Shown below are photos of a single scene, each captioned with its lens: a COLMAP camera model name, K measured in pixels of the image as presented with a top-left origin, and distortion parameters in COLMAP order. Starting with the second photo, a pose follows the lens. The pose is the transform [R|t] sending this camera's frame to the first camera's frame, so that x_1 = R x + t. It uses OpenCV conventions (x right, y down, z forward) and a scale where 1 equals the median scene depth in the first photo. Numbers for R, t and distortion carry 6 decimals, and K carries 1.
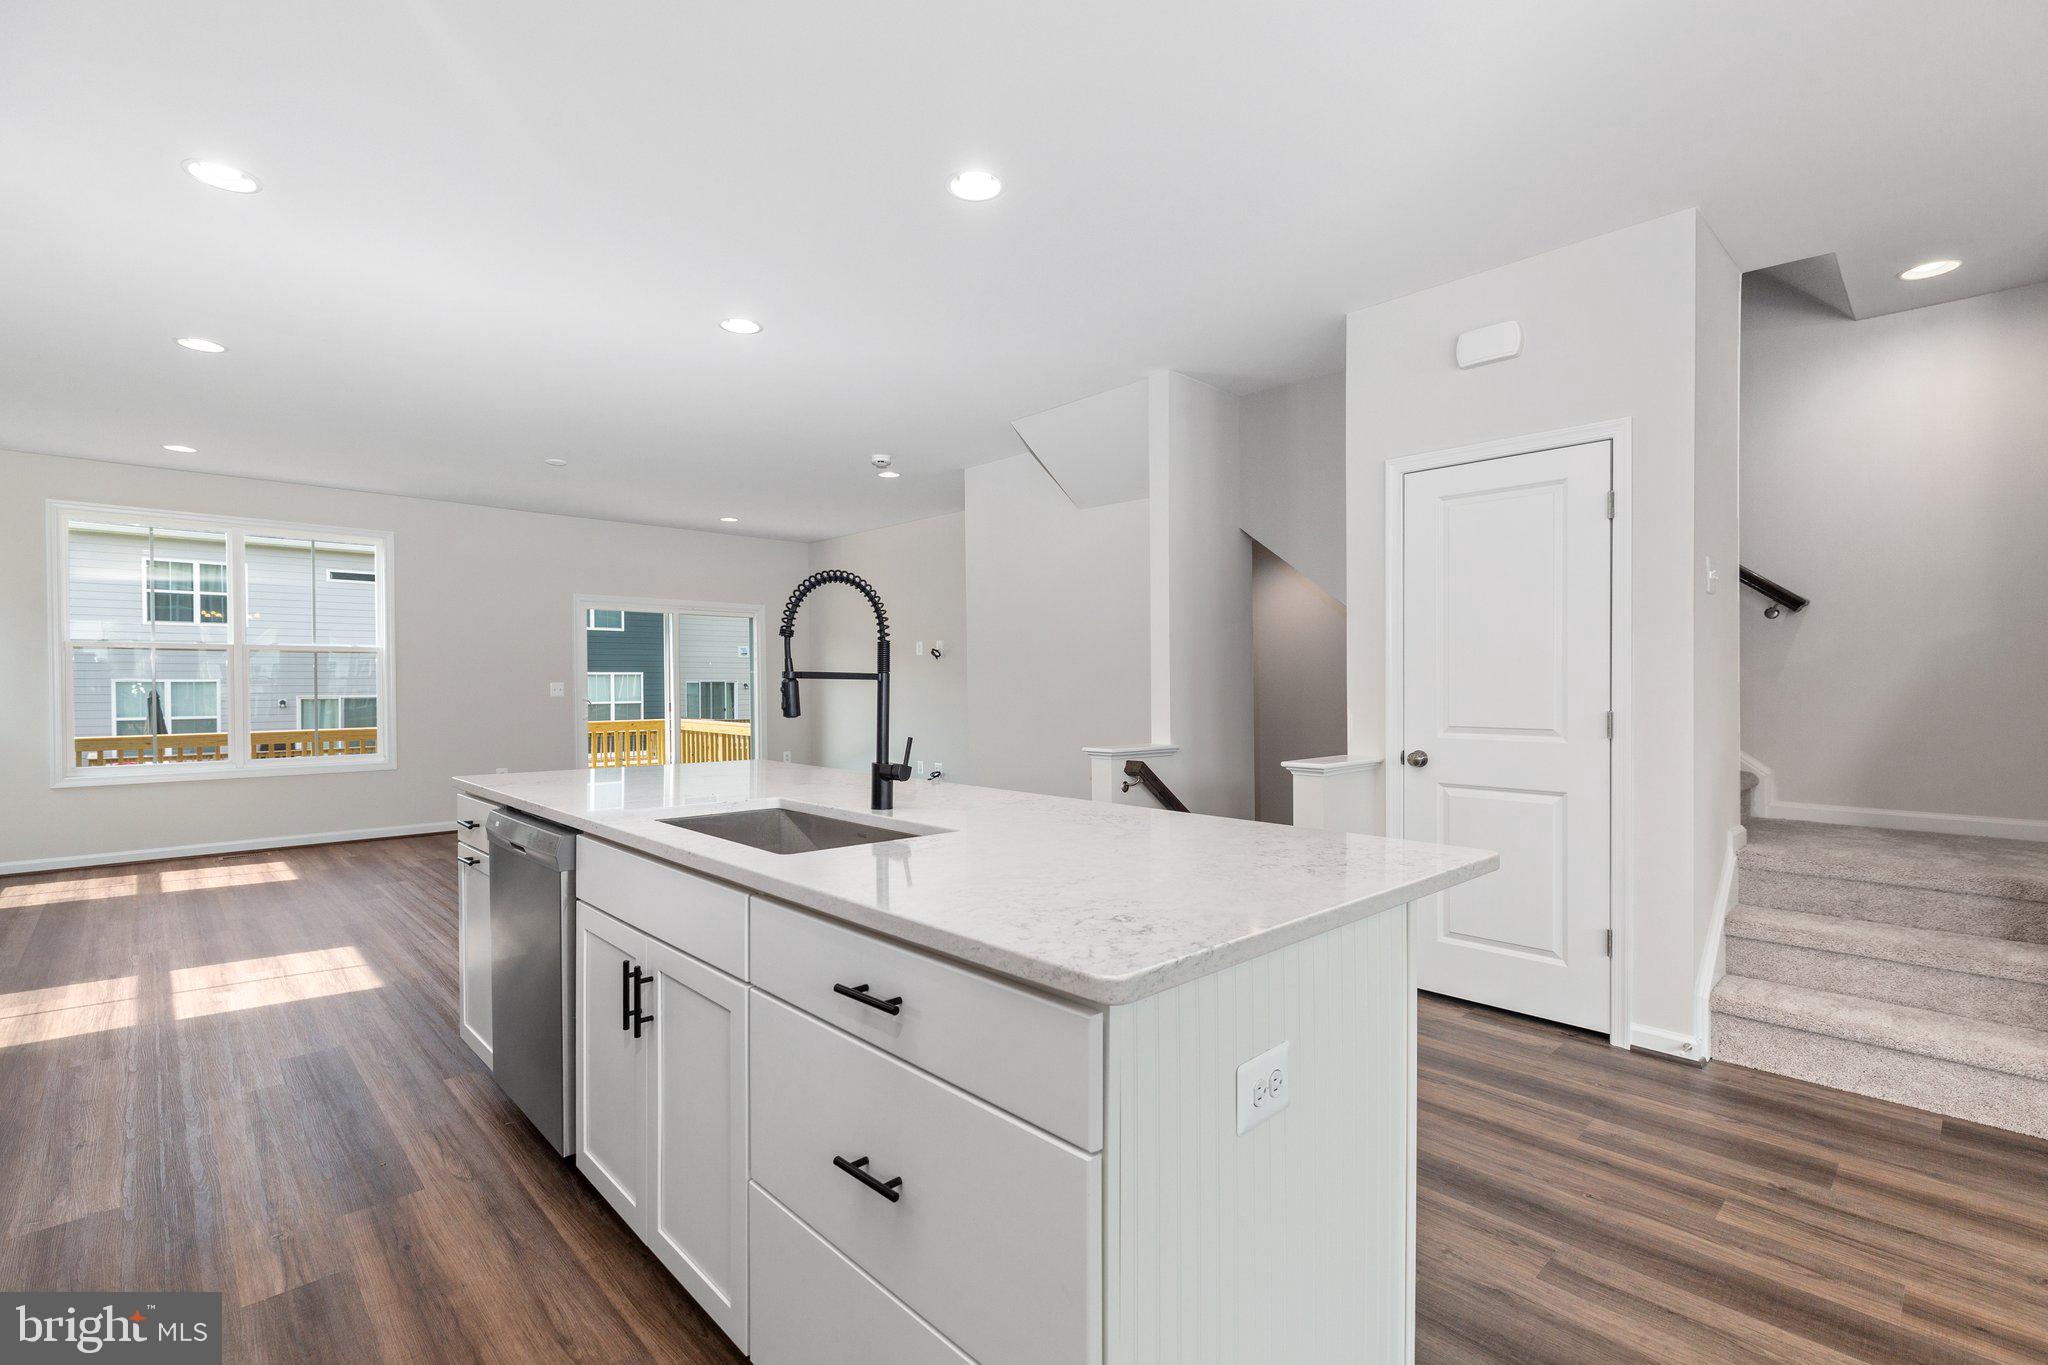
lens RADIAL K [[931.4, 0, 1008.5], [0, 931.4, 691.1], [0, 0, 1]] dist [-0.000228, -0.000428]
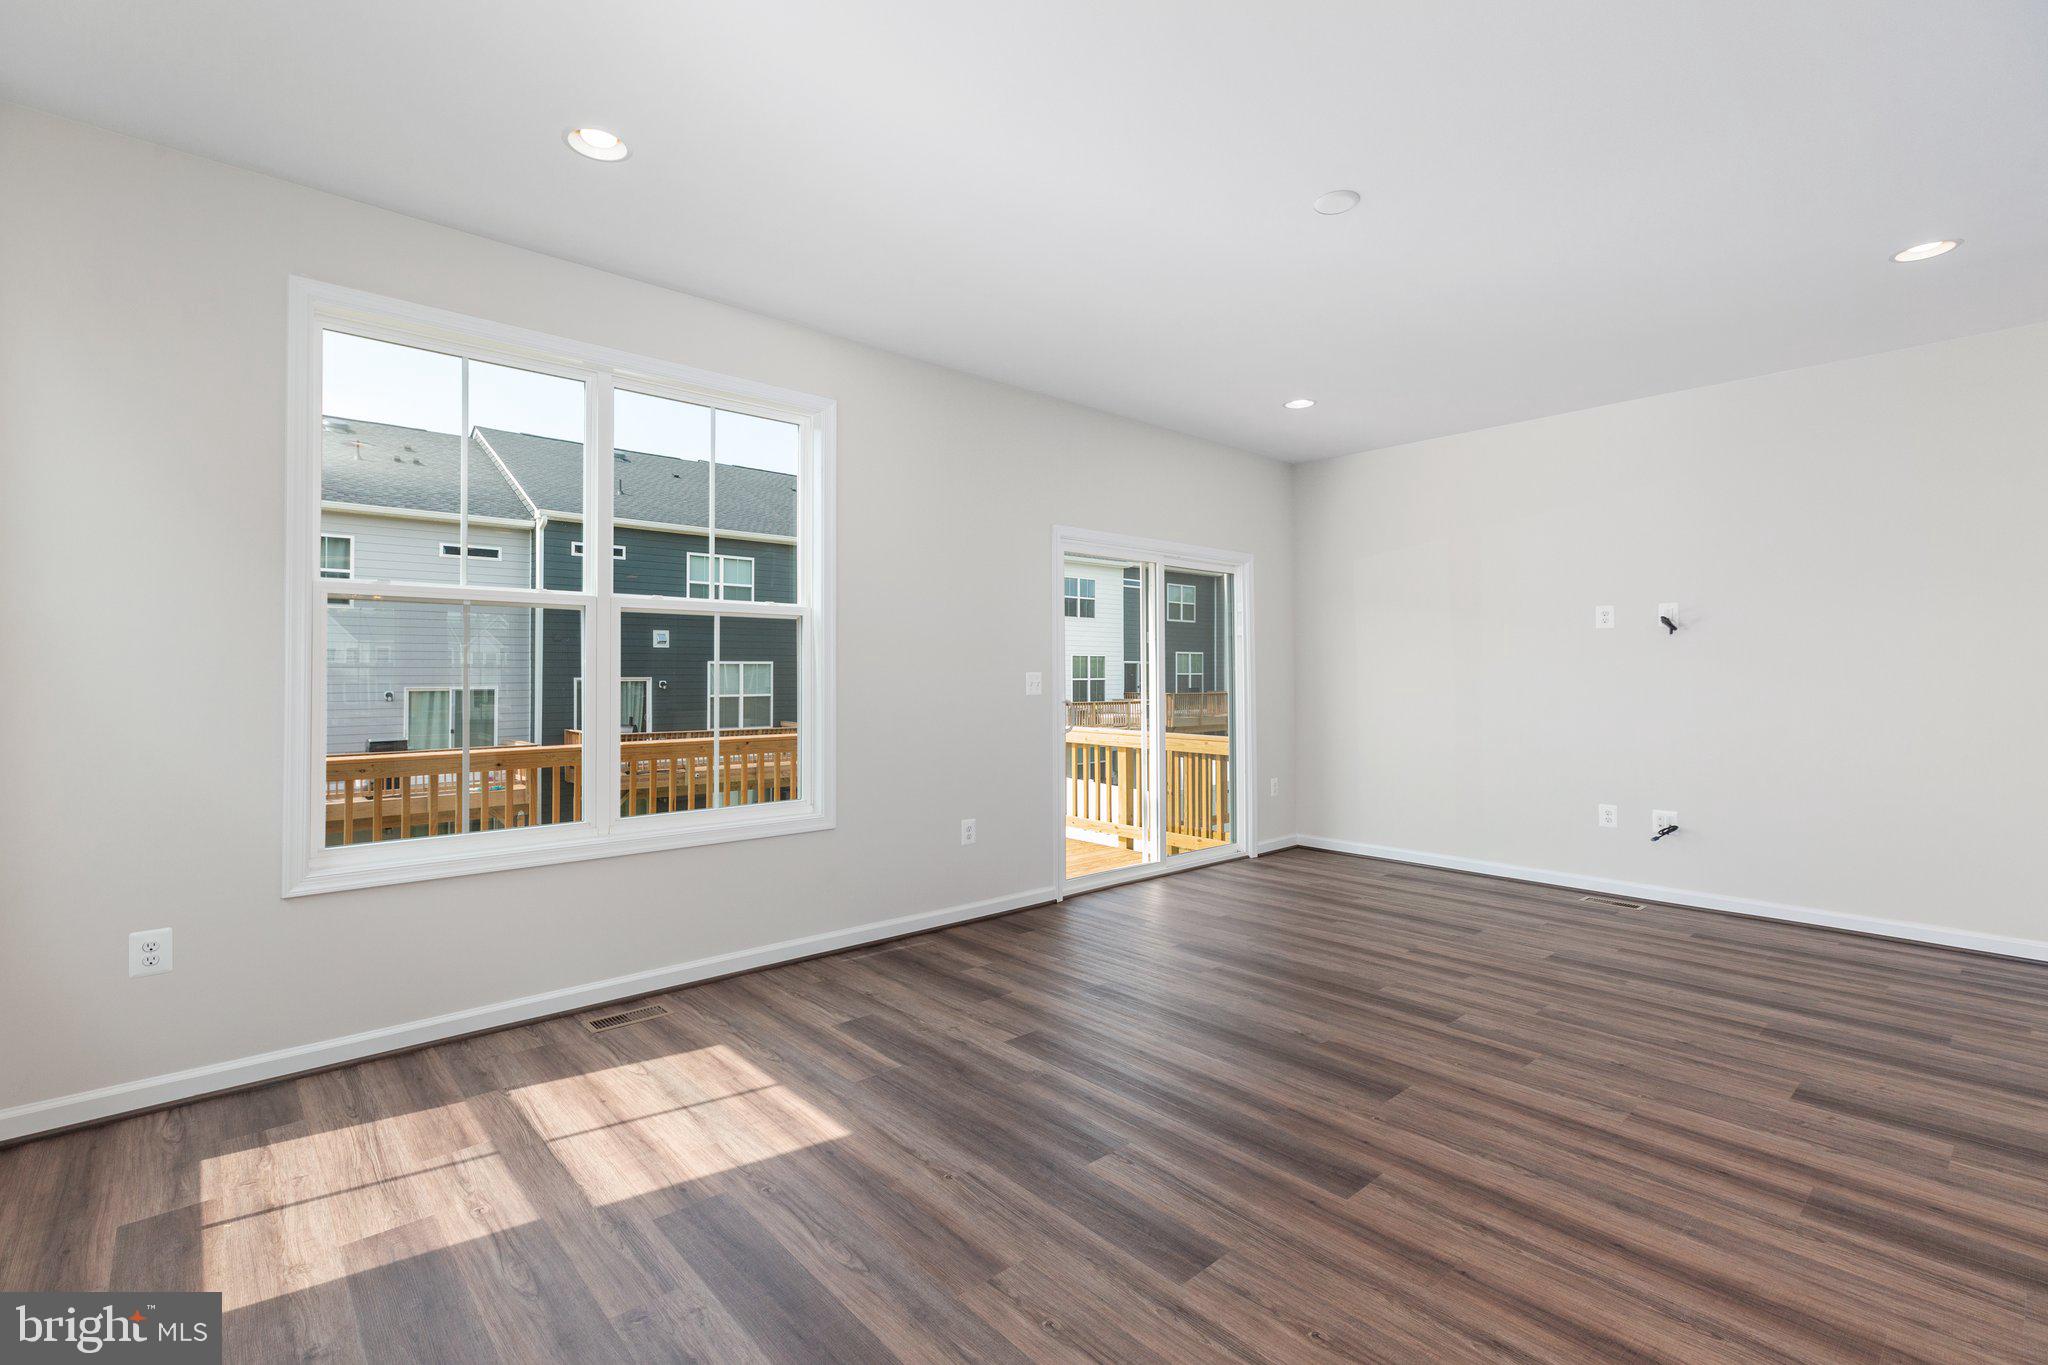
lens RADIAL K [[923.4, 0, 1014.8], [0, 923.4, 651.5], [0, 0, 1]] dist [0.002954, 0.000262]
pose [[0.999752, 0.001518, -0.022212, -1.260839], [-0.002259, 0.999441, -0.033352, -0.005235], [0.022149, 0.033394, 0.999197, 1.070942]]
